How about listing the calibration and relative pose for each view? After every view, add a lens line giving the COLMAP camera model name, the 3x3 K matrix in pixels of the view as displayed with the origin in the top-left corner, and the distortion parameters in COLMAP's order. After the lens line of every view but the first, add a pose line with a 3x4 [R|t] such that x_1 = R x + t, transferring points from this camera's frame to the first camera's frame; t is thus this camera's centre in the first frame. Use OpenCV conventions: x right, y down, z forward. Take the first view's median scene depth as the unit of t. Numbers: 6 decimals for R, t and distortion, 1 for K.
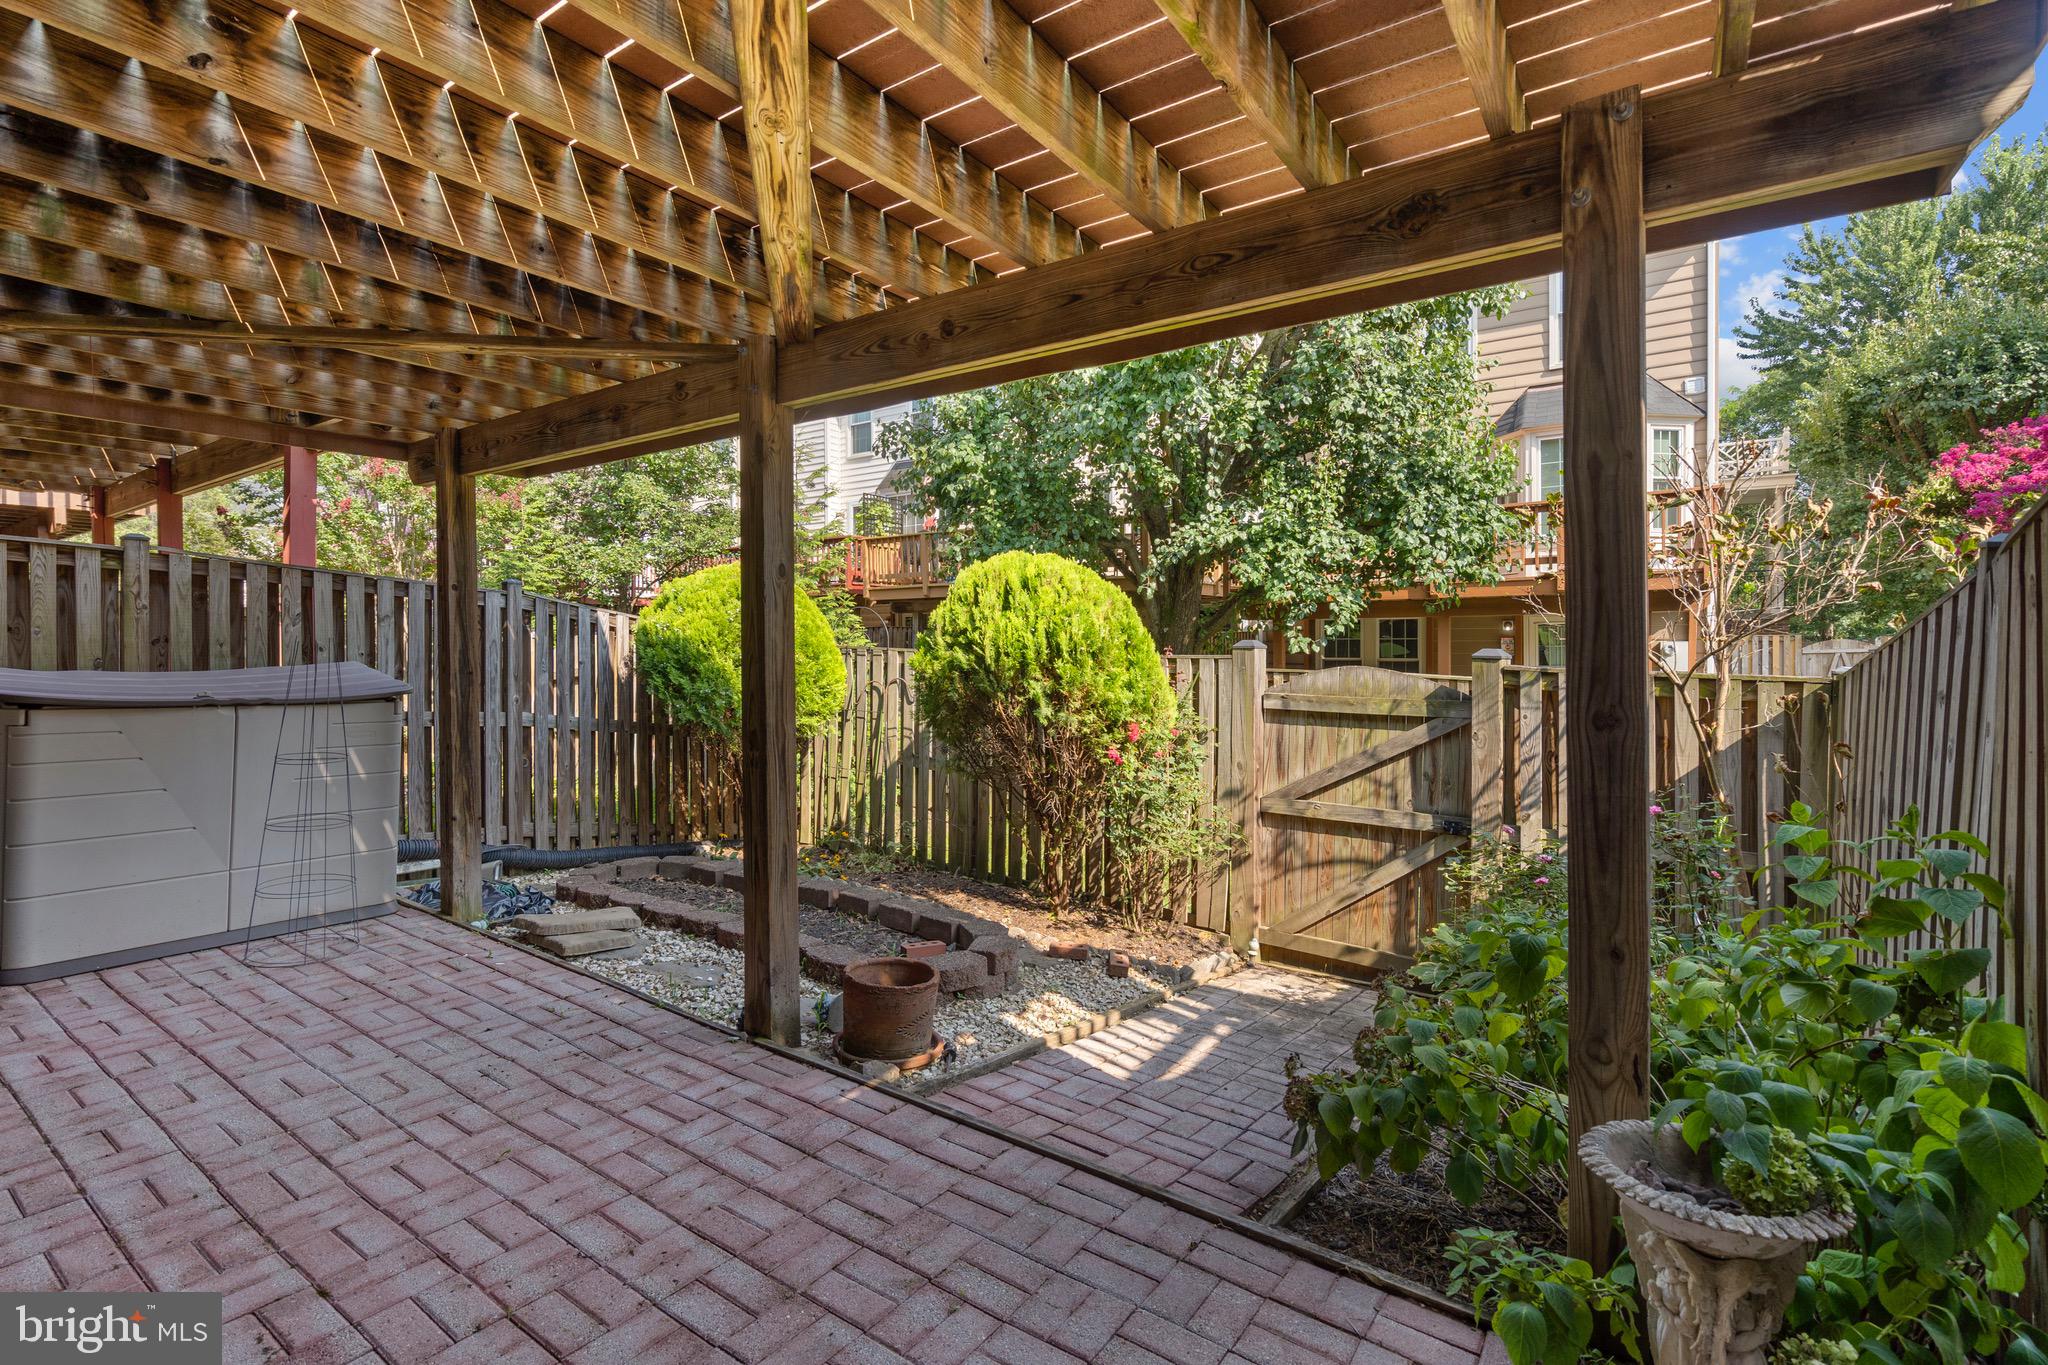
lens RADIAL K [[930.1, 0, 1019.4], [0, 930.1, 670.4], [0, 0, 1]] dist [-0.001393, 0.000595]
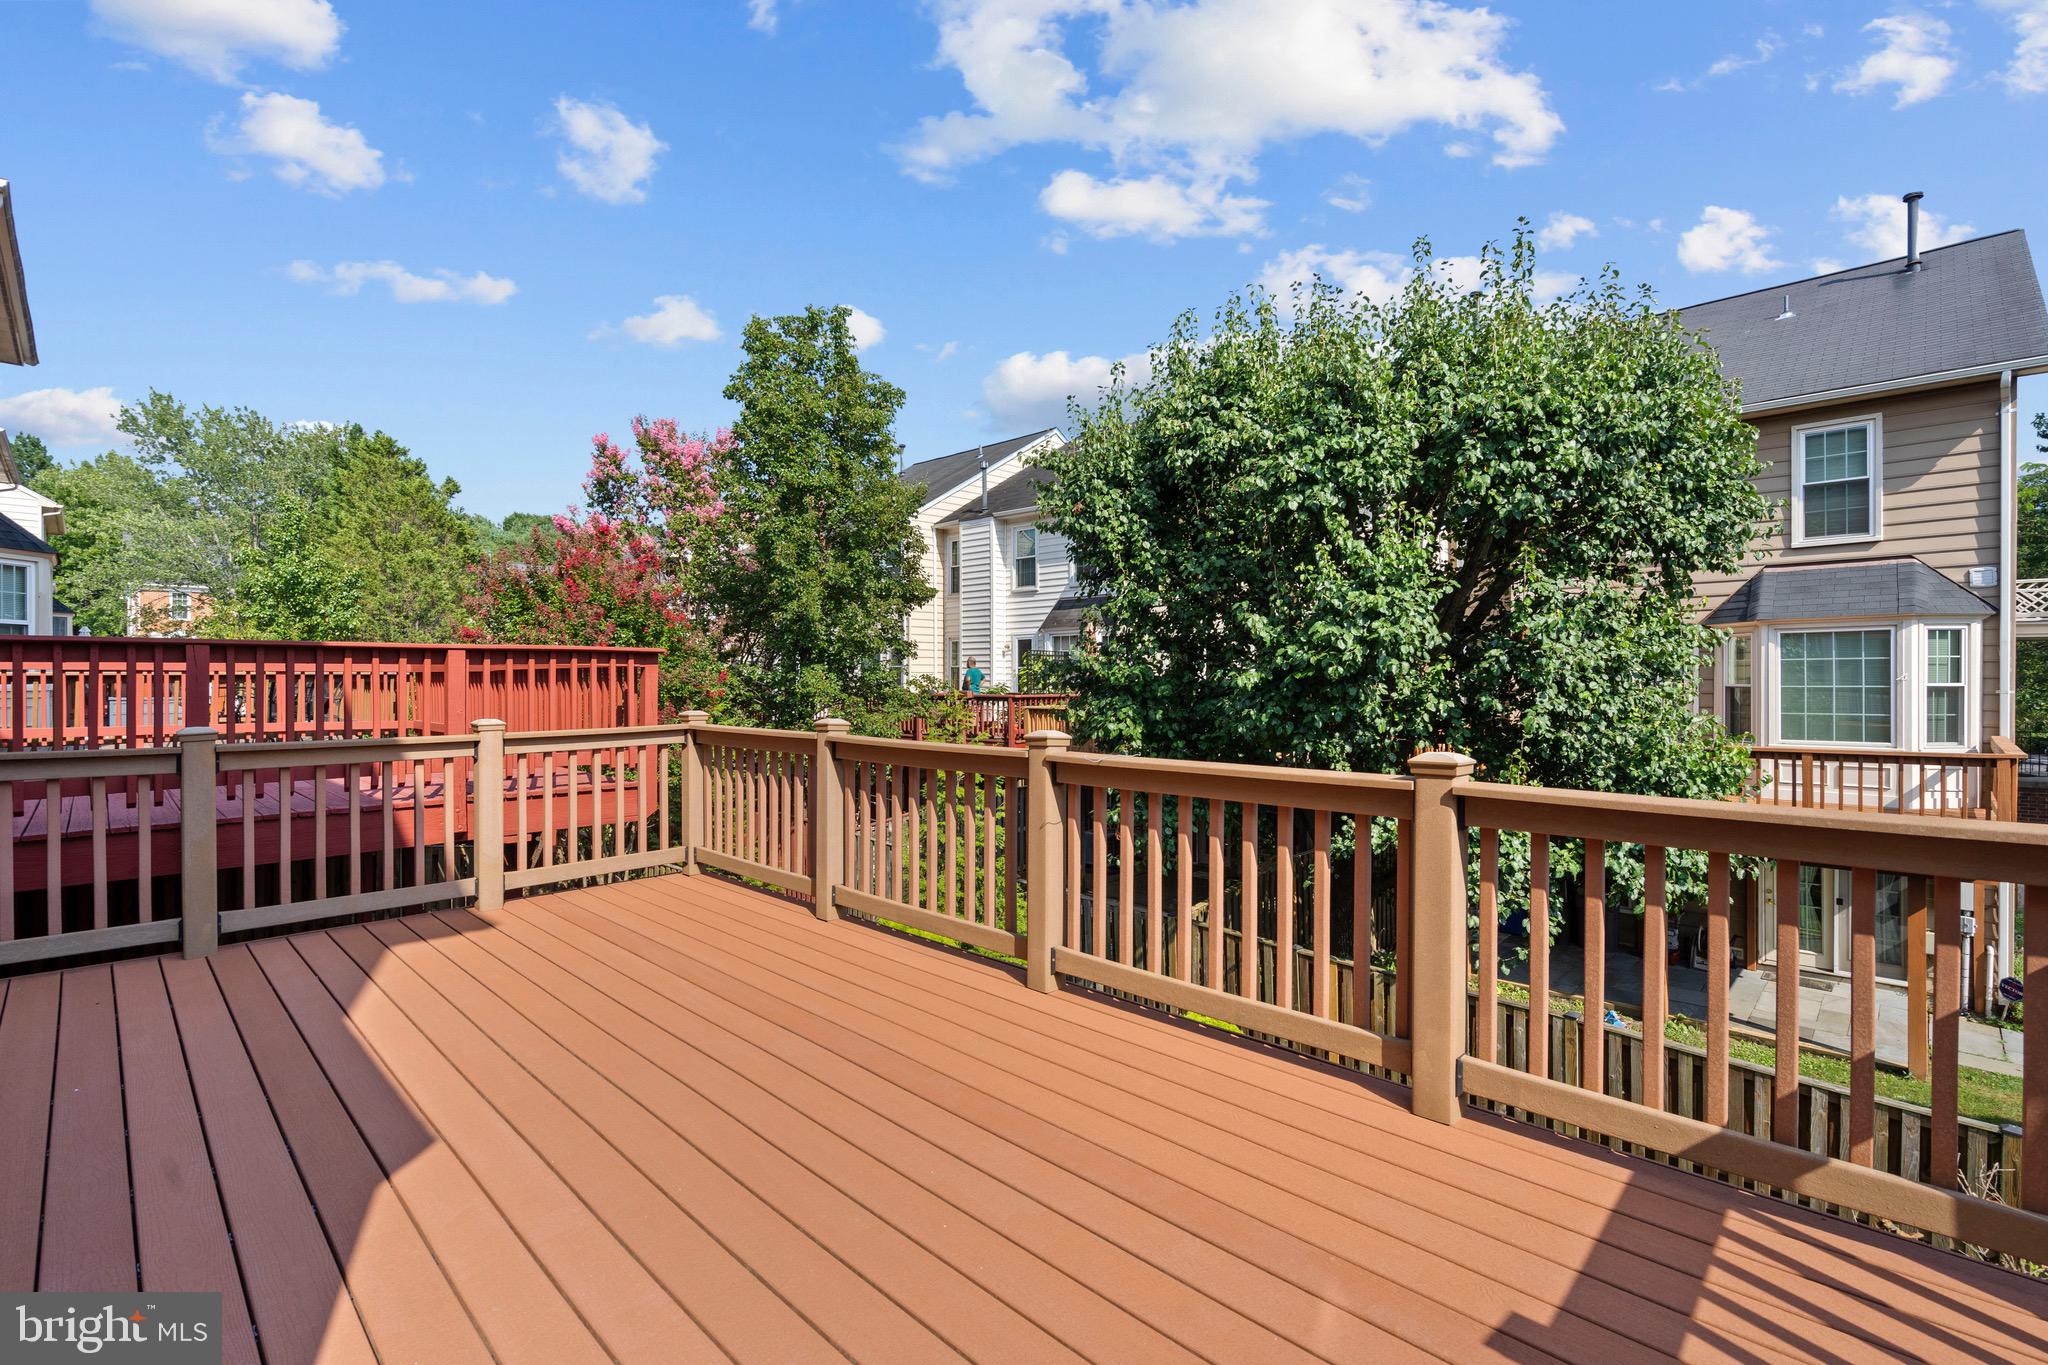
lens RADIAL K [[930.1, 0, 1031.3], [0, 930.1, 687.0], [0, 0, 1]] dist [-0.001393, 0.000595]
pose [[0.986111, 0.003883, -0.166040, 0.008601], [-0.005341, 0.999951, -0.008336, -0.269260], [0.166000, 0.009107, 0.986084, 0.018405]]
